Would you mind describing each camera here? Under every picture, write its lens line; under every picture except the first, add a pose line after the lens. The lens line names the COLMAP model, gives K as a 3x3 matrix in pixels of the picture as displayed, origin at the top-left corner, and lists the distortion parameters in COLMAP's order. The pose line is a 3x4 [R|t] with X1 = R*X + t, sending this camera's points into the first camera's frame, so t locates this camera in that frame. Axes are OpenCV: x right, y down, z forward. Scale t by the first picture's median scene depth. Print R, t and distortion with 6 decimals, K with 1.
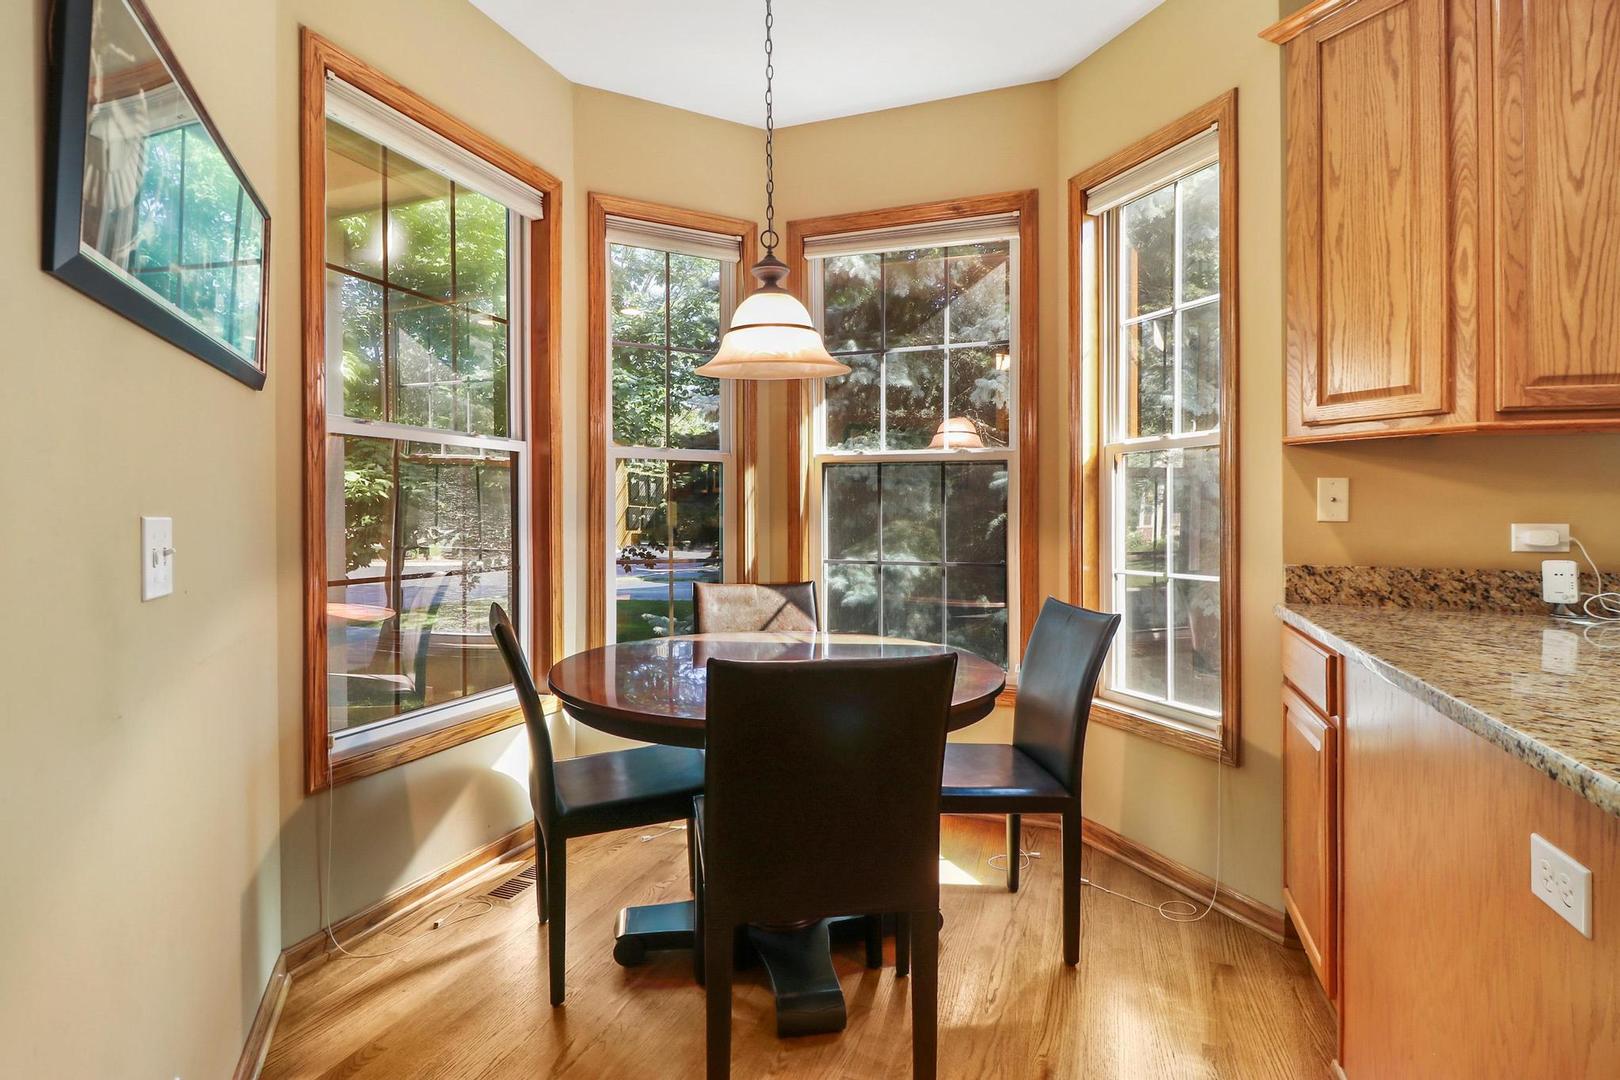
lens RADIAL K [[795.9, 0, 816.4], [0, 795.9, 522.6], [0, 0, 1]] dist [0.001840, -0.010619]
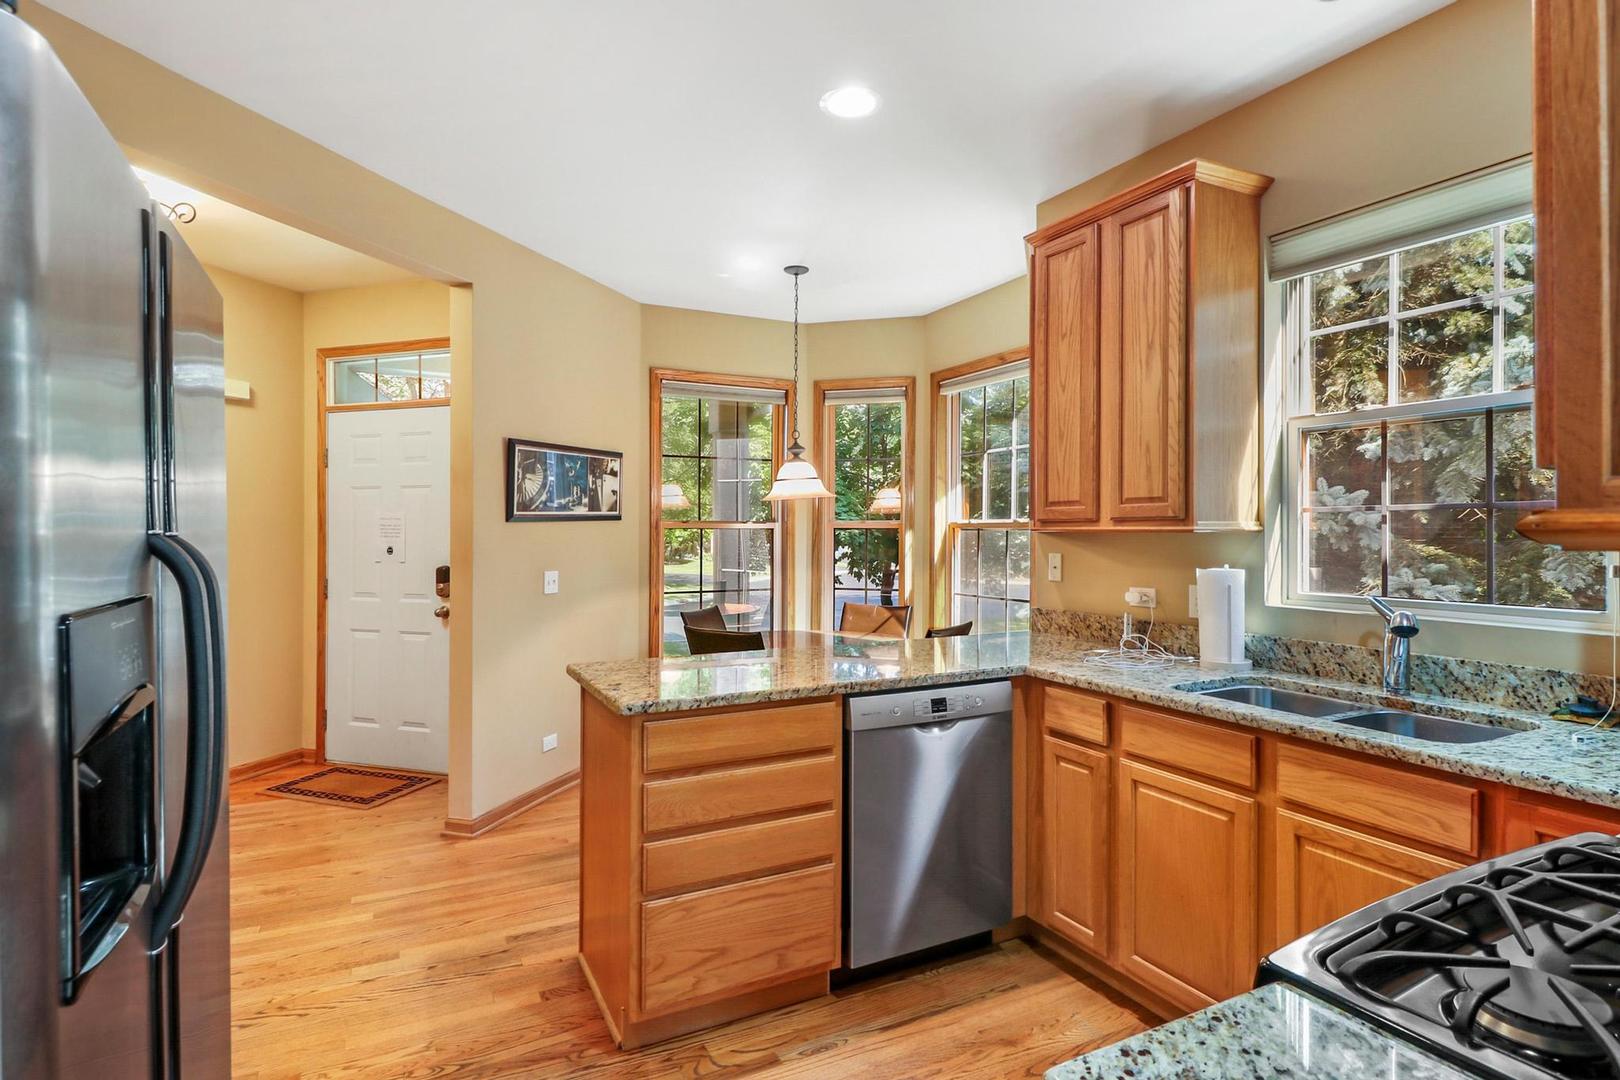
lens RADIAL K [[830.4, 0, 810.0], [0, 830.4, 540.0], [0, 0, 1]] dist [0.002063, 0.000162]
pose [[0.731086, -0.000128, -0.682285, 1.437188], [-0.003243, 0.999988, -0.003662, -0.076728], [0.682278, 0.004890, 0.731077, -0.545071]]
